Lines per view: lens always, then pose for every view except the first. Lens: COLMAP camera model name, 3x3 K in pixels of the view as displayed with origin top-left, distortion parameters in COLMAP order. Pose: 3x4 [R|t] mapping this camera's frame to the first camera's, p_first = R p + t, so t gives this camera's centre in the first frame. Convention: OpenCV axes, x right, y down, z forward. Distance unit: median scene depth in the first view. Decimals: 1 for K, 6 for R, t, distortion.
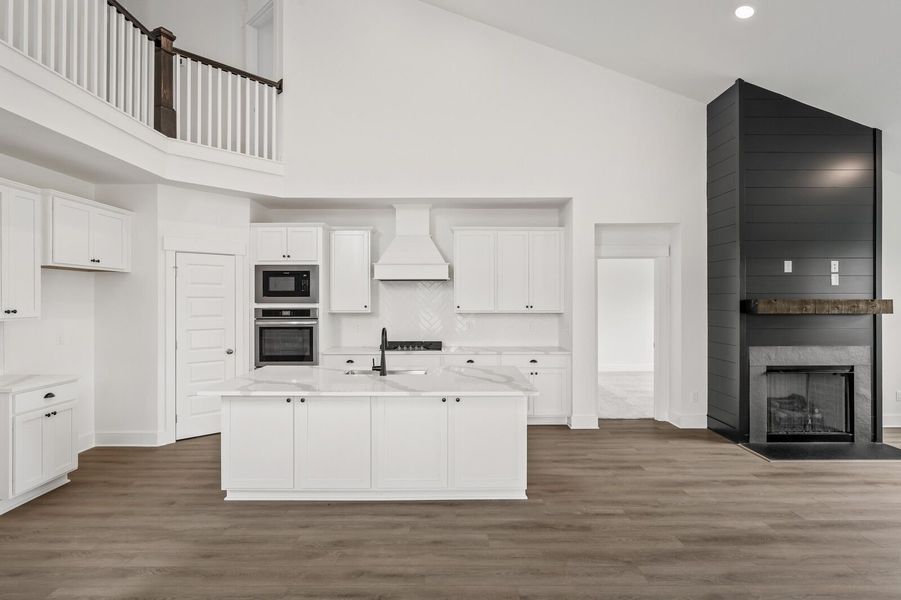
lens RADIAL K [[461.7, 0, 457.5], [0, 461.7, 305.6], [0, 0, 1]] dist [0.004573, -0.000042]
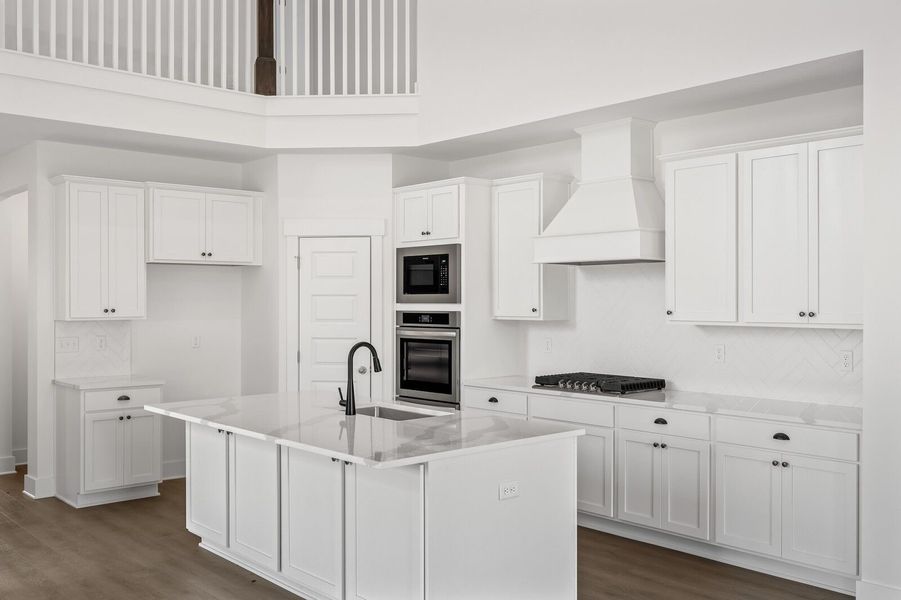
lens RADIAL K [[859.9, 0, 450.4], [0, 859.9, 303.2], [0, 0, 1]] dist [0.021492, 0.000000]
pose [[0.658179, 0.004564, -0.752848, 0.586296], [-0.010028, 0.999946, -0.002704, -0.002904], [0.752795, 0.009329, 0.658189, 0.211310]]
